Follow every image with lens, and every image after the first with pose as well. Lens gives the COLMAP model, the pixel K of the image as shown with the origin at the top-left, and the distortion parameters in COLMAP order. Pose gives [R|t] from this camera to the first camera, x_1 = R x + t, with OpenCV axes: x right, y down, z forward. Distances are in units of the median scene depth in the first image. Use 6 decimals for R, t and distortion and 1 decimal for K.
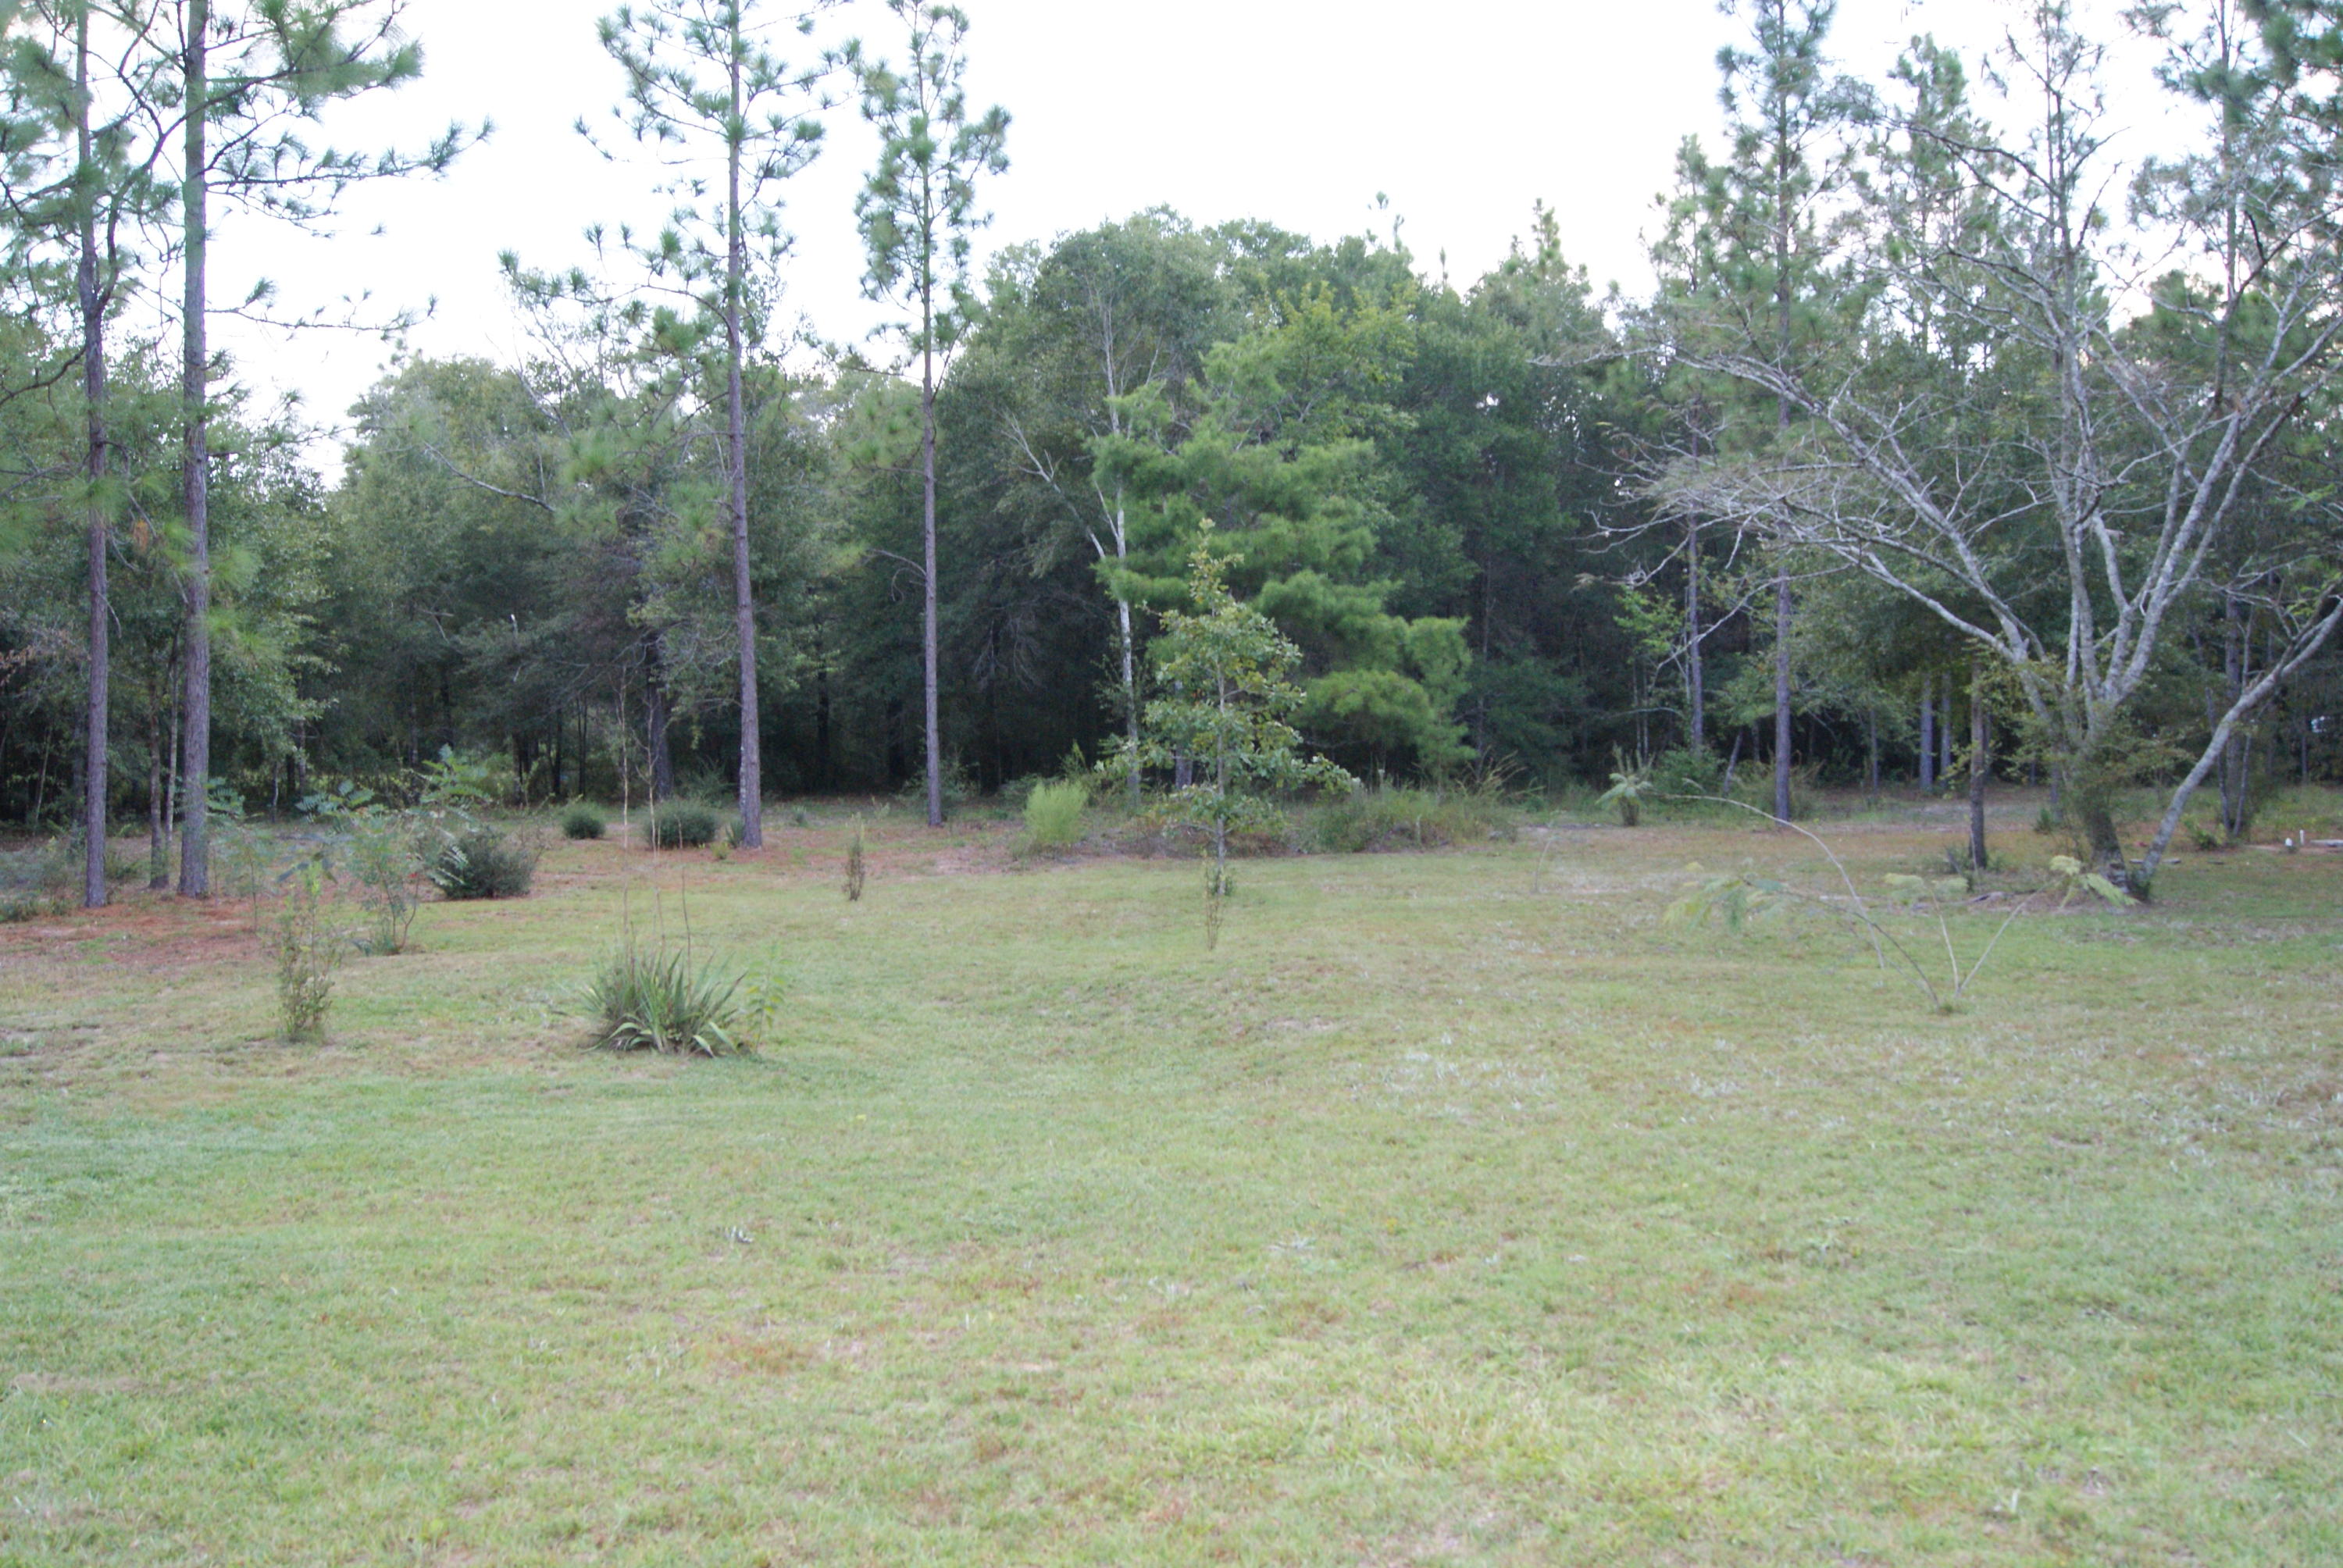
lens RADIAL K [[2071.8, 0, 1163.7], [0, 2071.8, 778.4], [0, 0, 1]] dist [-0.060718, 0.002484]
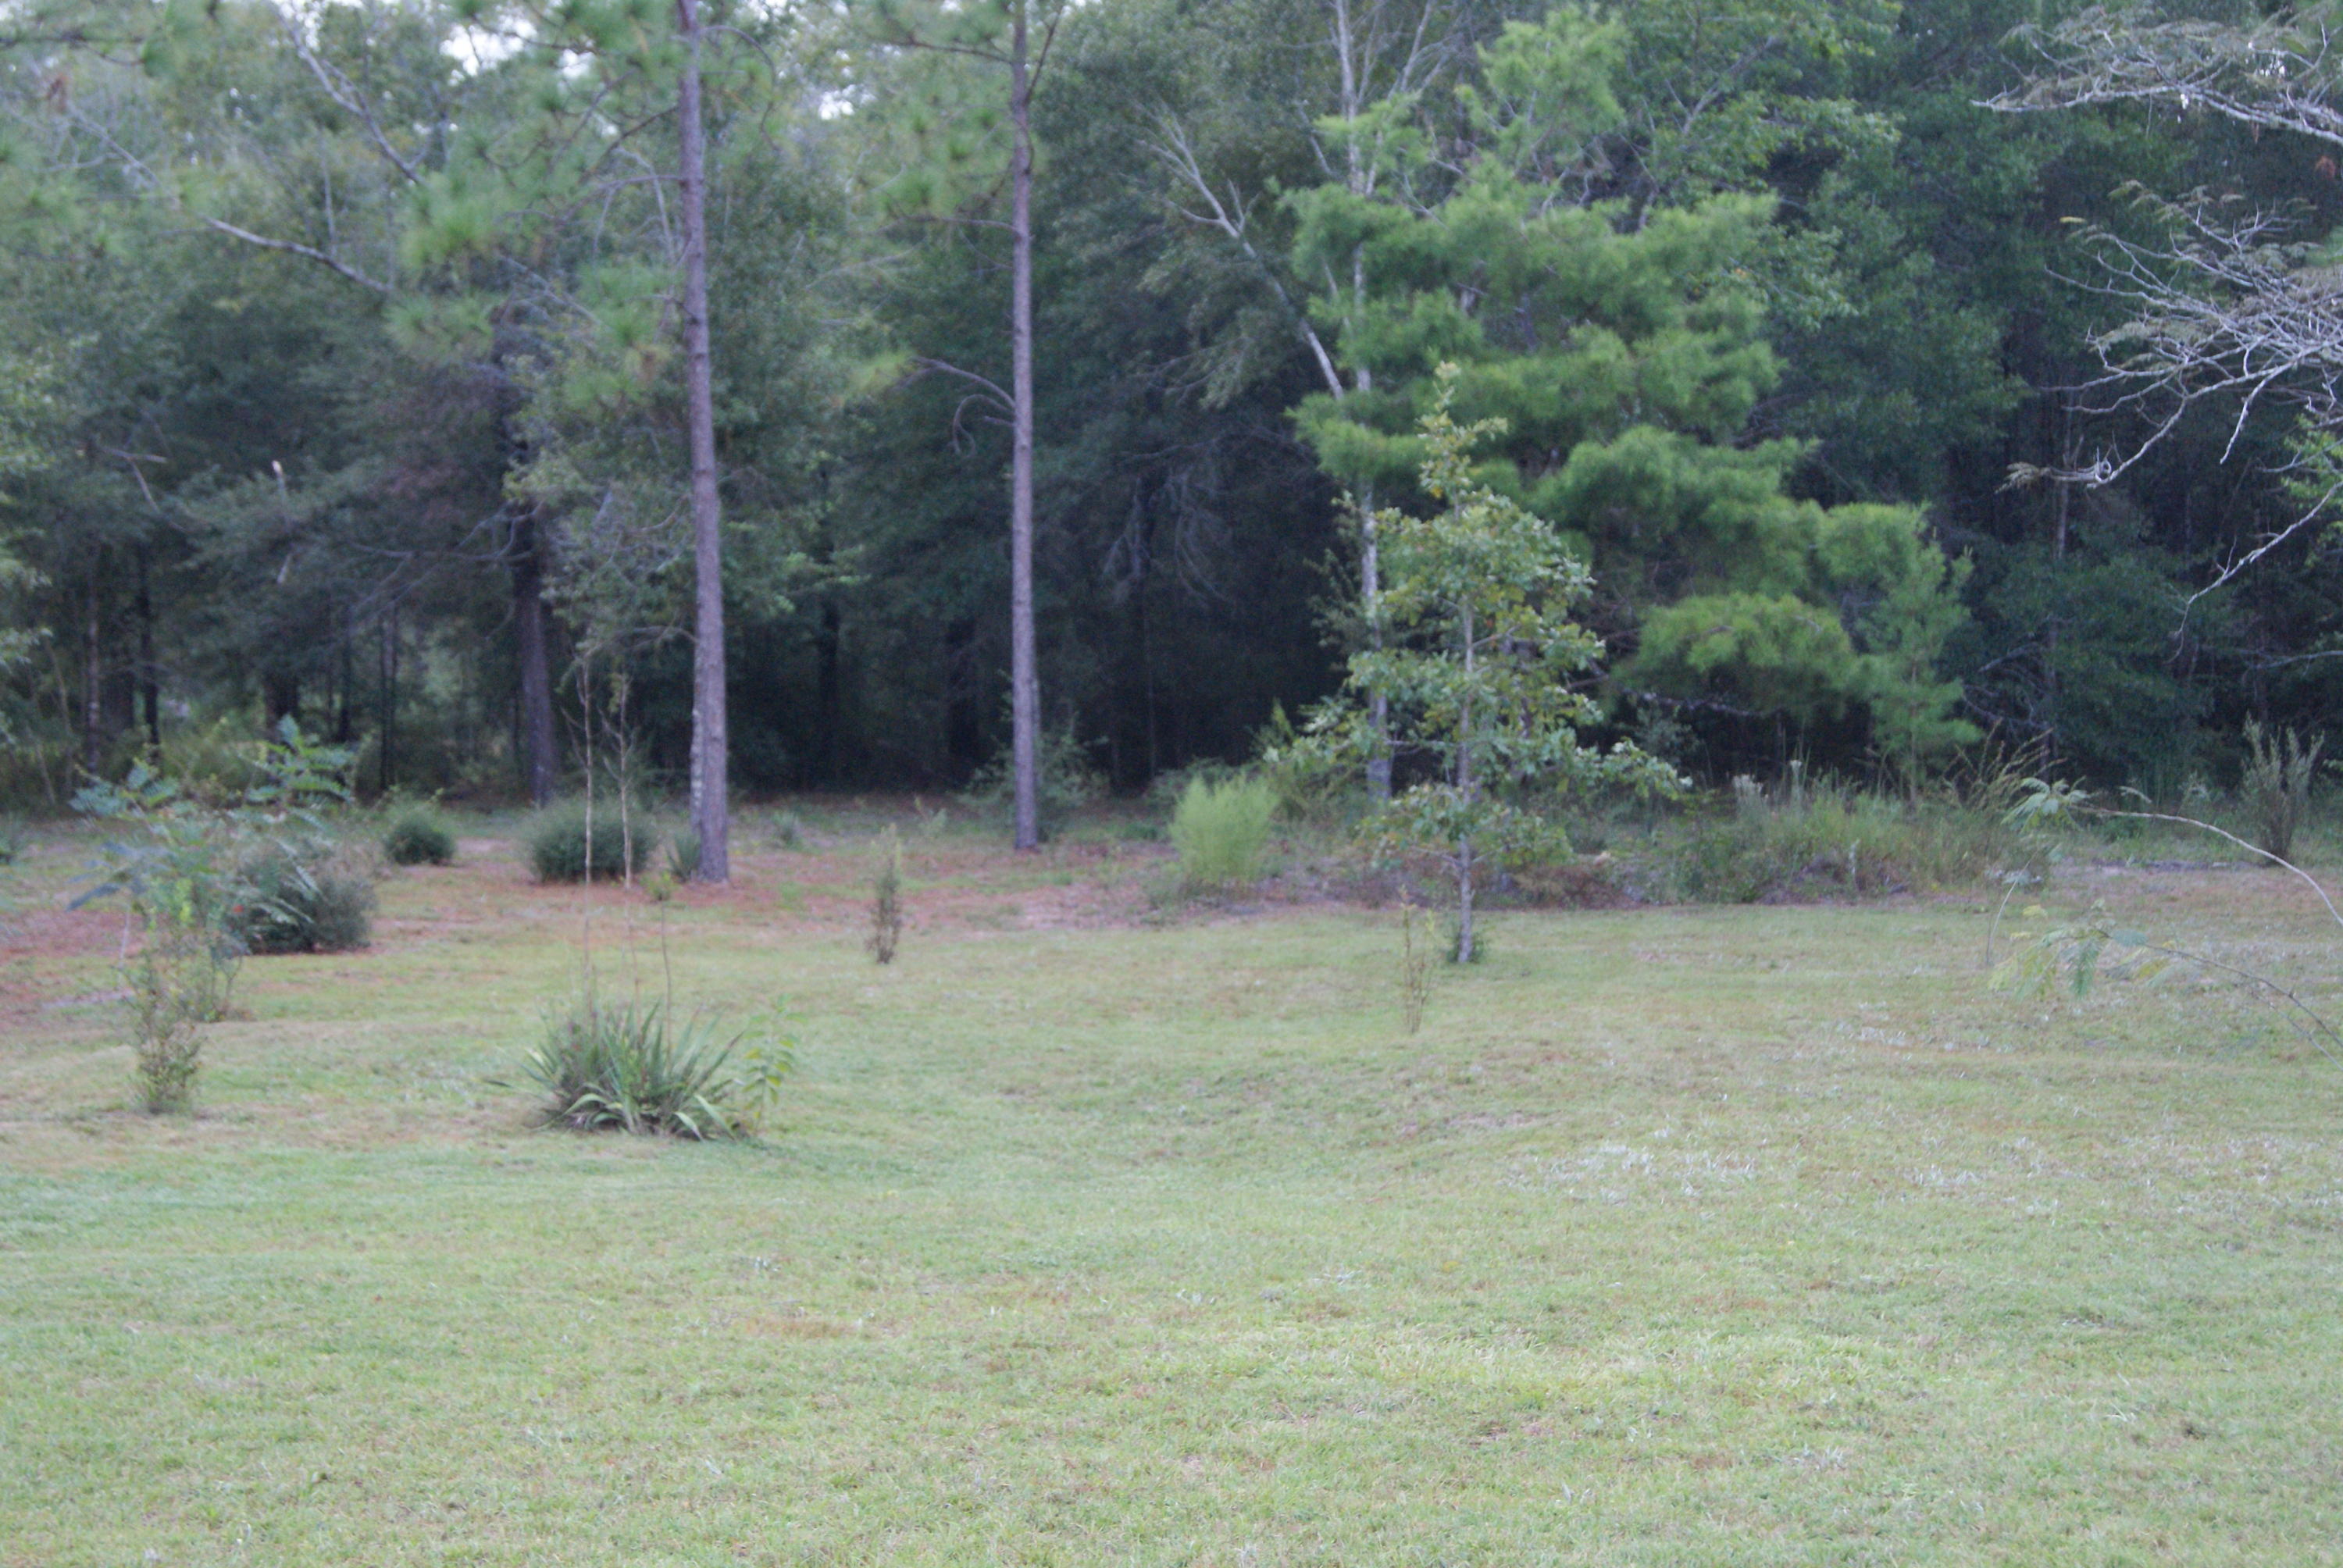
lens RADIAL K [[4514.5, 0, 1173.4], [0, 4514.5, 785.9], [0, 0, 1]] dist [0.013781, 0.000000]
pose [[0.996421, 0.011568, -0.083729, 0.040502], [-0.011055, 0.999917, 0.006595, -0.003882], [0.083799, -0.005646, 0.996467, -0.278635]]
